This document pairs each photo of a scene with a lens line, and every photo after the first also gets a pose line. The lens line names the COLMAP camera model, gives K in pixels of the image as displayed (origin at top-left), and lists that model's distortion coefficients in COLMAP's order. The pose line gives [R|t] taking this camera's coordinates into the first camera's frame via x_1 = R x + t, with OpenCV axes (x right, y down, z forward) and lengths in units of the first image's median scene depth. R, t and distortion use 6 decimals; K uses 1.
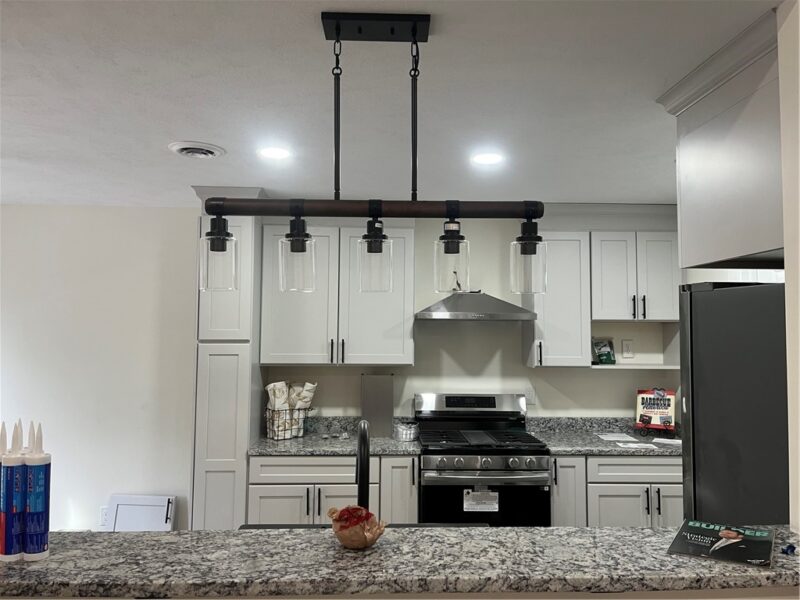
lens RADIAL K [[646.3, 0, 401.0], [0, 646.3, 279.4], [0, 0, 1]] dist [0.046293, -0.002672]
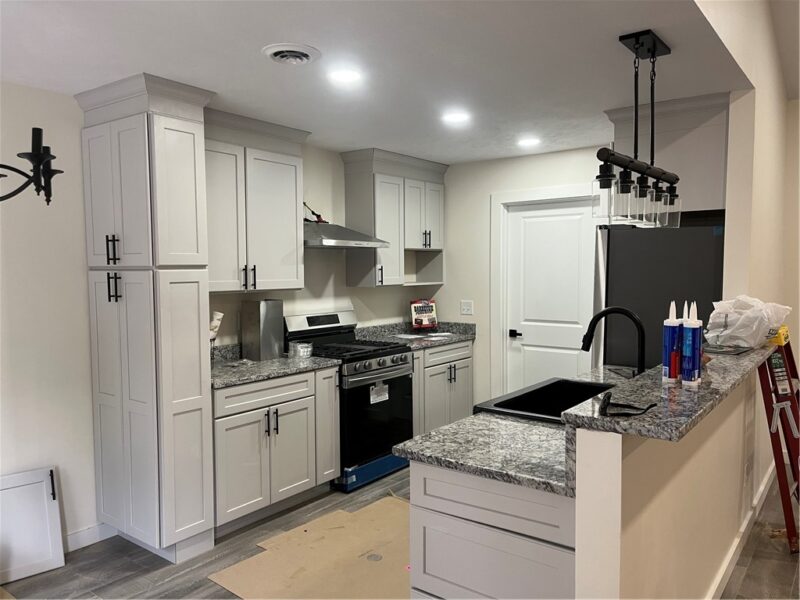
lens RADIAL K [[613.3, 0, 400.0], [0, 613.3, 300.0], [0, 0, 1]] dist [0.046554, -0.007725]
pose [[0.635538, -0.053675, 0.770201, -0.666547], [-0.043424, 0.993516, 0.105070, 0.036648], [-0.770847, -0.100221, 0.629087, 0.230655]]
